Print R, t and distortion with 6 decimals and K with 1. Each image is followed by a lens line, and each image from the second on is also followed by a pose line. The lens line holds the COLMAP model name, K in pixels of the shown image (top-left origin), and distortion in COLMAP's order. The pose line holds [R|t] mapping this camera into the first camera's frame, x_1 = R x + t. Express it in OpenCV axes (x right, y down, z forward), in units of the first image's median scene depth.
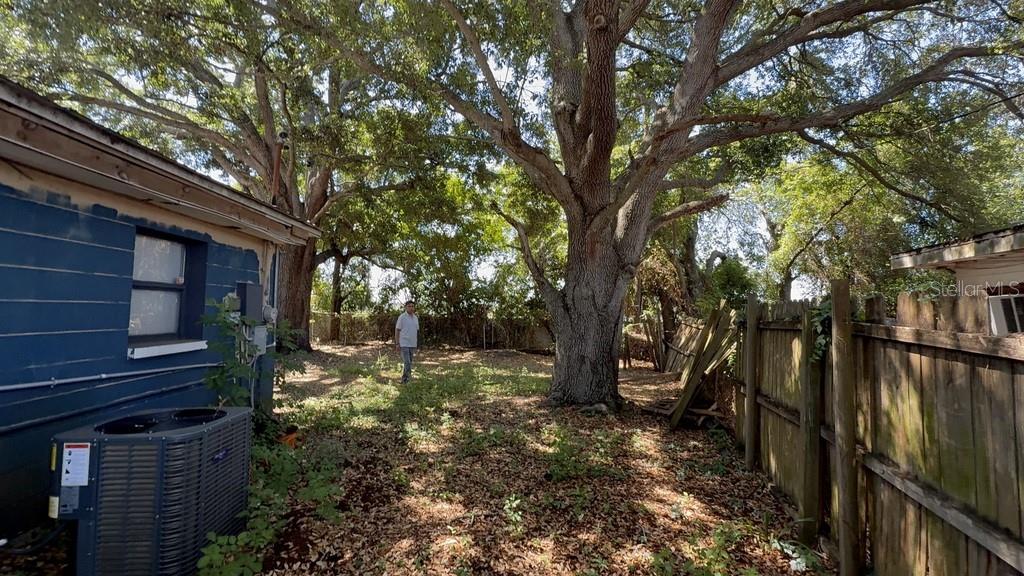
lens RADIAL K [[456.6, 0, 512.6], [0, 456.6, 289.1], [0, 0, 1]] dist [-0.004094, 0.006222]
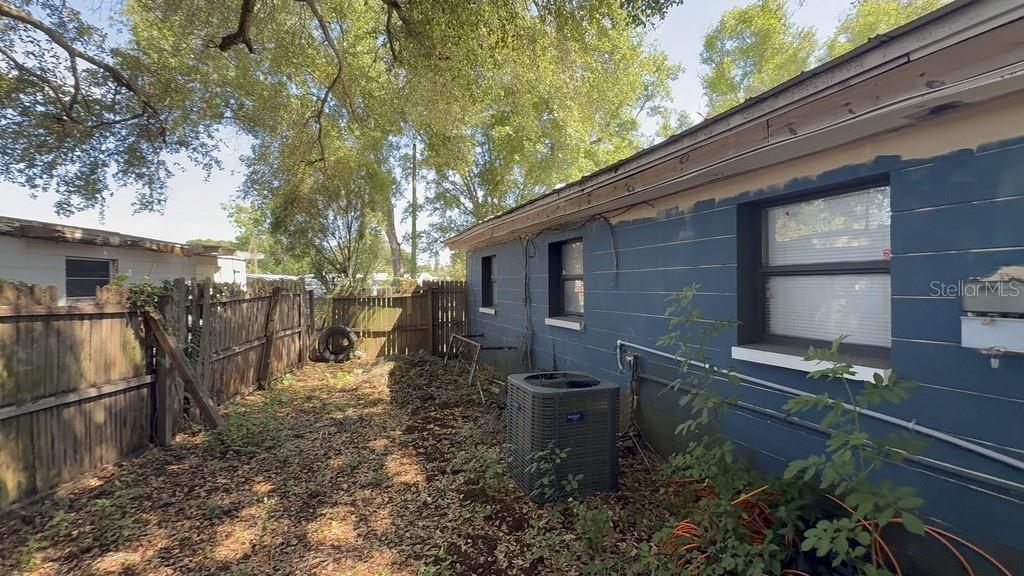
lens RADIAL K [[456.6, 0, 511.6], [0, 456.6, 286.3], [0, 0, 1]] dist [-0.004094, 0.006222]
pose [[-0.950827, -0.013783, -0.309416, -0.086047], [0.004509, 0.998287, -0.058325, 0.036711], [0.309690, -0.056852, -0.949136, 0.956264]]
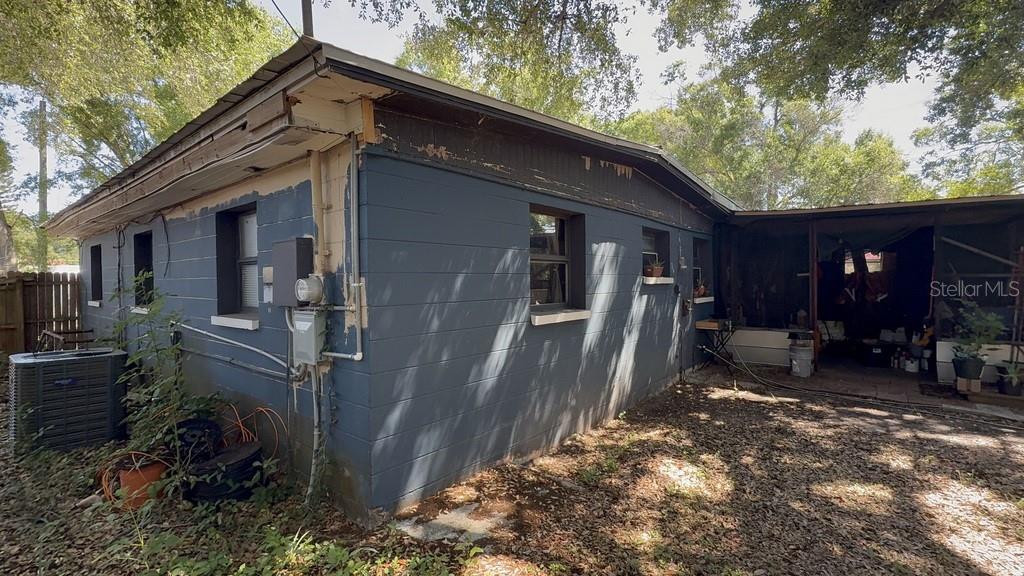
lens RADIAL K [[456.6, 0, 512.8], [0, 456.6, 287.7], [0, 0, 1]] dist [-0.004094, 0.006222]
pose [[-0.663853, -0.004680, -0.747848, -0.255009], [0.035990, 0.998622, -0.038196, 0.074091], [0.746996, -0.052272, -0.662770, 1.344199]]
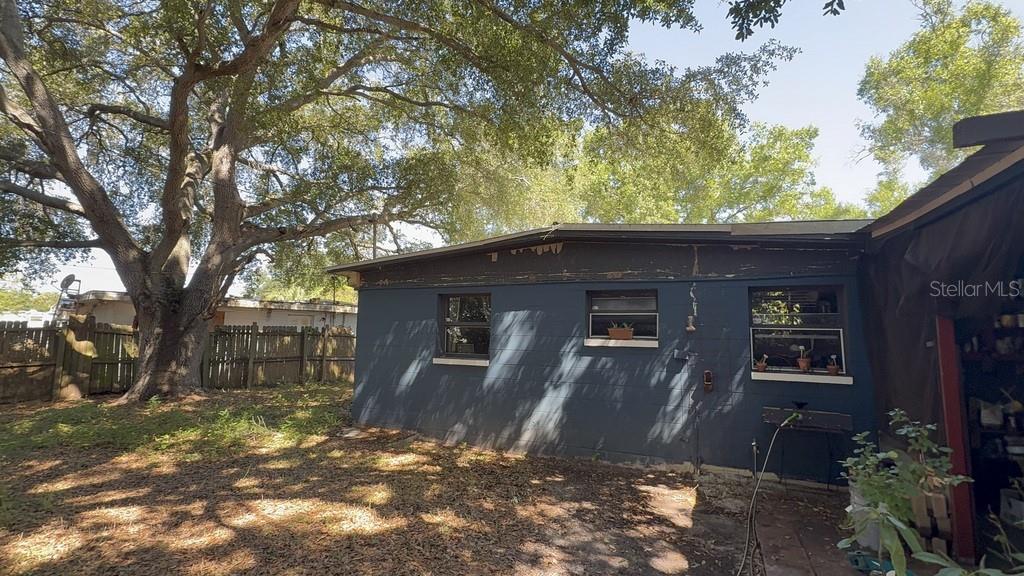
lens RADIAL K [[456.6, 0, 515.2], [0, 456.6, 288.6], [0, 0, 1]] dist [-0.004094, 0.006222]
pose [[-0.899245, 0.005703, 0.437408, -1.455574], [-0.058539, 0.989352, -0.133247, 0.059723], [-0.433511, -0.145427, -0.889336, 1.896951]]
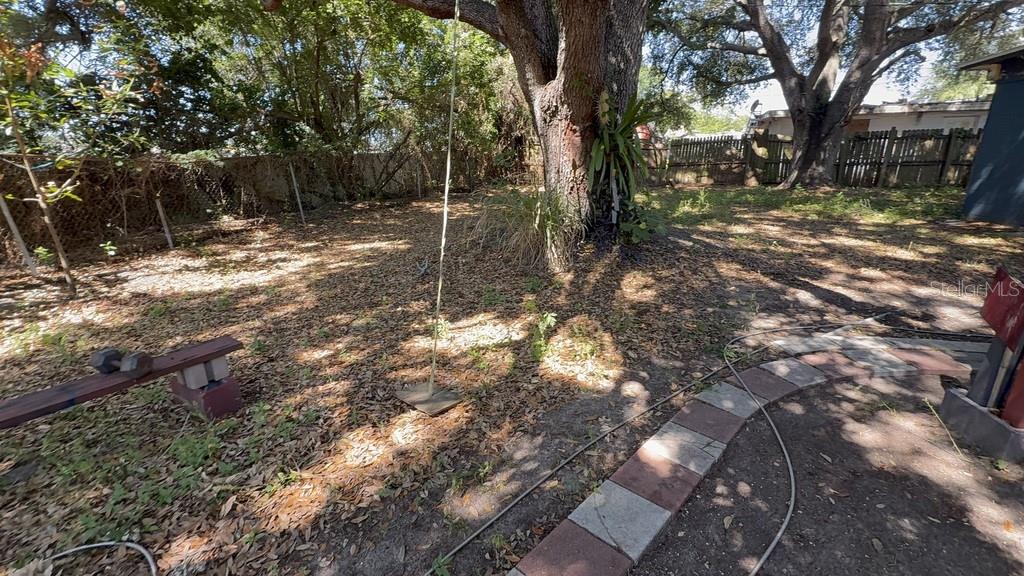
lens RADIAL K [[456.6, 0, 509.4], [0, 456.6, 289.2], [0, 0, 1]] dist [-0.004094, 0.006222]
pose [[0.121972, -0.317034, 0.940538, -2.028921], [-0.029075, 0.946066, 0.322667, 0.085623], [-0.992108, -0.066702, 0.106176, 2.104475]]
